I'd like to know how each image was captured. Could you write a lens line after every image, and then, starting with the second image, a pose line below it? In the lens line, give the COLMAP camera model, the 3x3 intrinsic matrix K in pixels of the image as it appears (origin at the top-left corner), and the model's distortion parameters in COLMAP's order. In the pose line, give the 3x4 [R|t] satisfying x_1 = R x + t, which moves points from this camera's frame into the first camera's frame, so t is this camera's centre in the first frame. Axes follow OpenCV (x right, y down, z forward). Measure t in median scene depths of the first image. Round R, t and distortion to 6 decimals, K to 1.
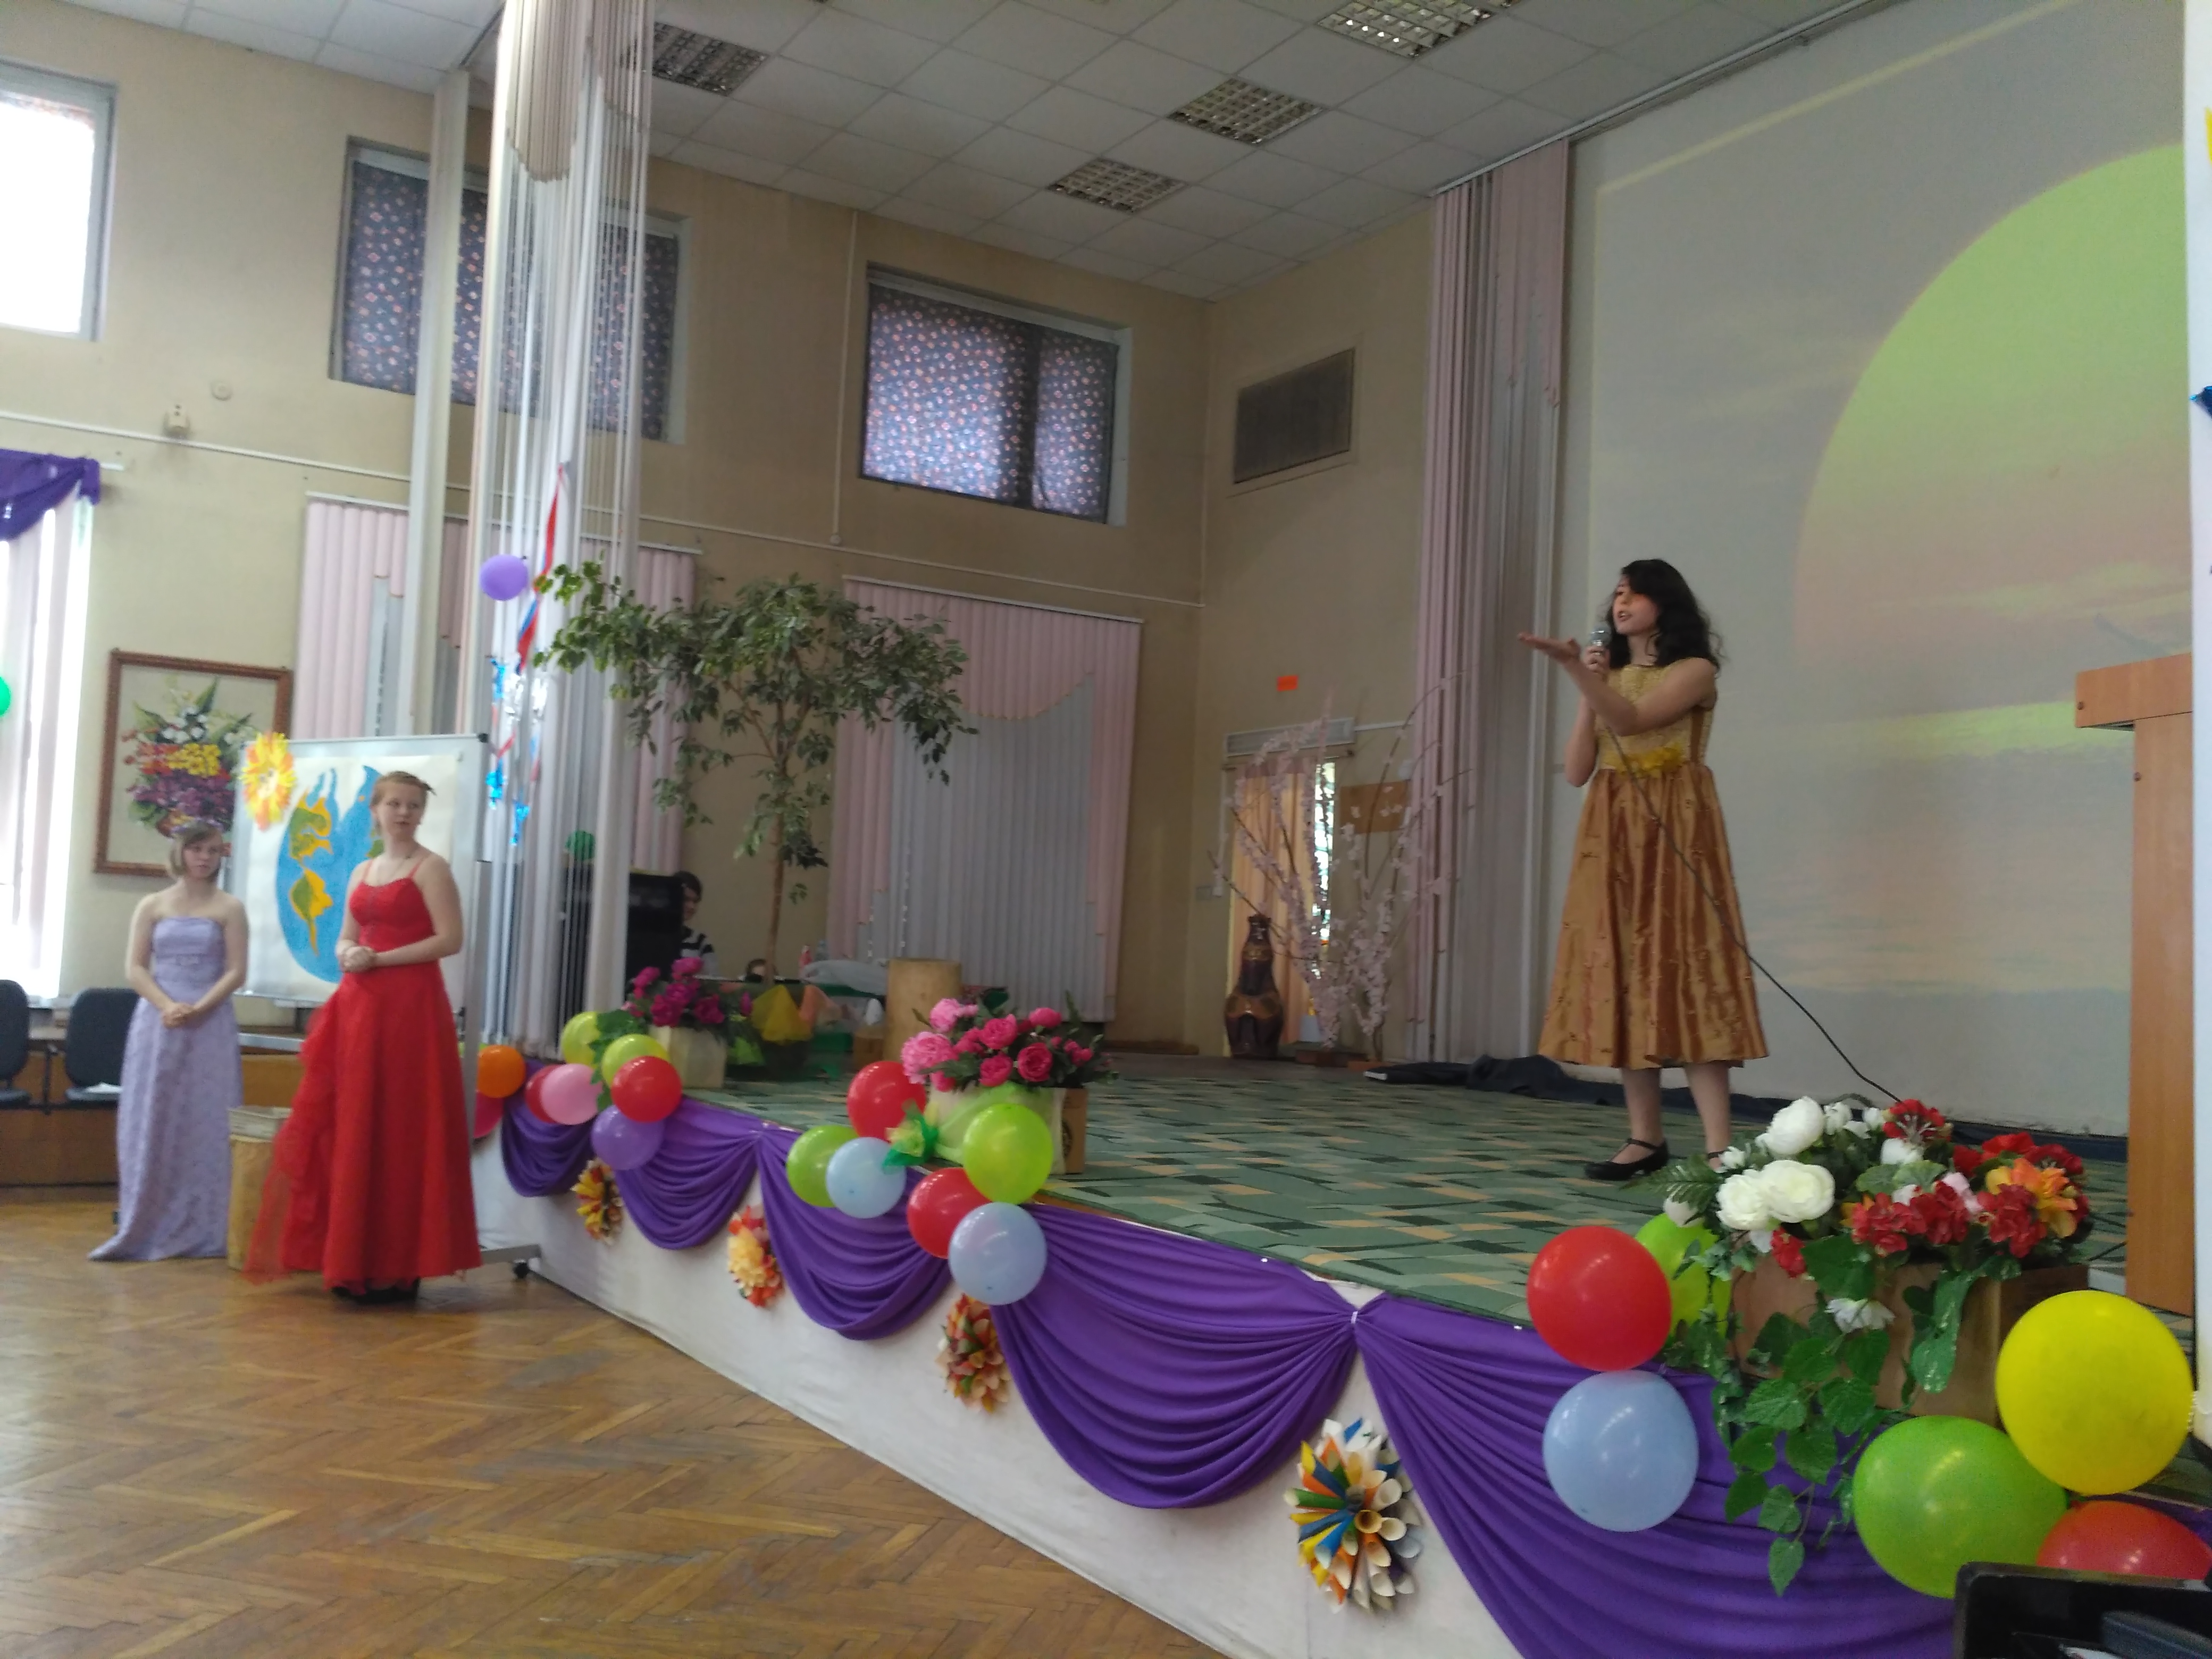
lens RADIAL K [[1998.4, 0, 1106.0], [0, 1998.4, 829.5], [0, 0, 1]] dist [0.112534, -0.303373]
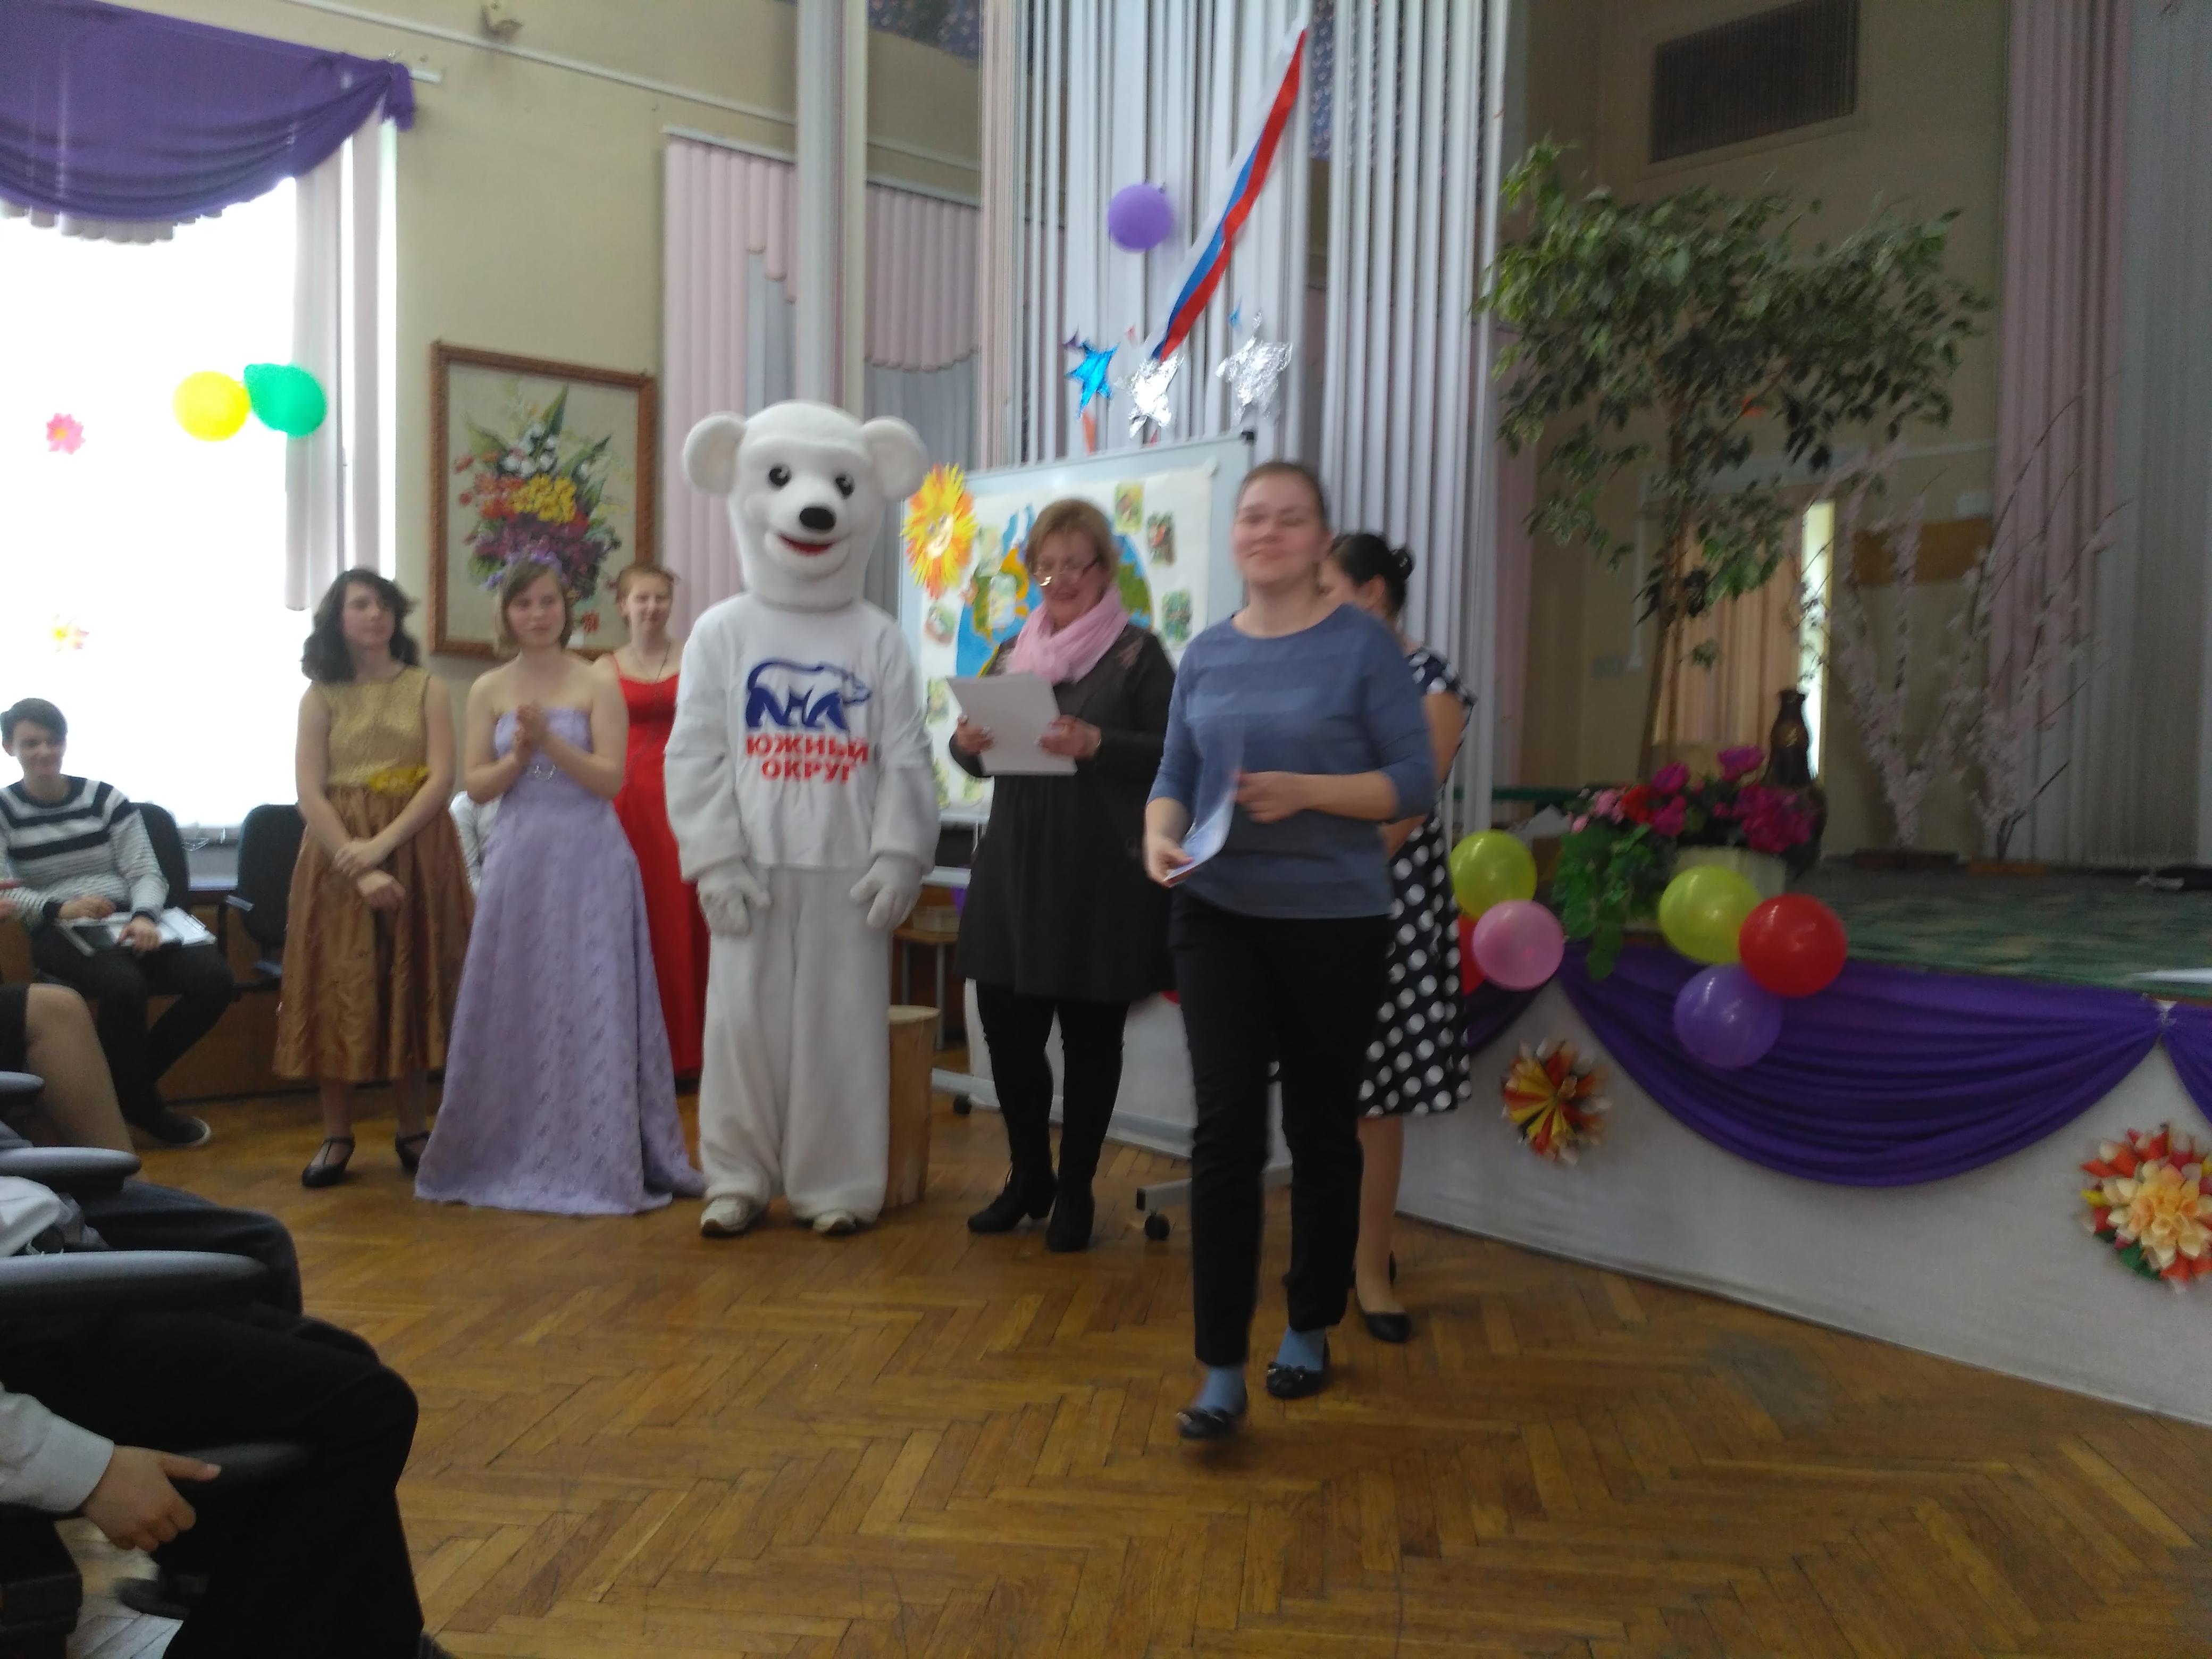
lens RADIAL K [[1998.4, 0, 1106.0], [0, 1998.4, 829.5], [0, 0, 1]] dist [0.112534, -0.303373]
pose [[0.992102, -0.027291, 0.122432, -0.348078], [0.014248, 0.994246, 0.106167, 0.009997], [-0.124625, -0.103584, 0.986782, 0.246431]]
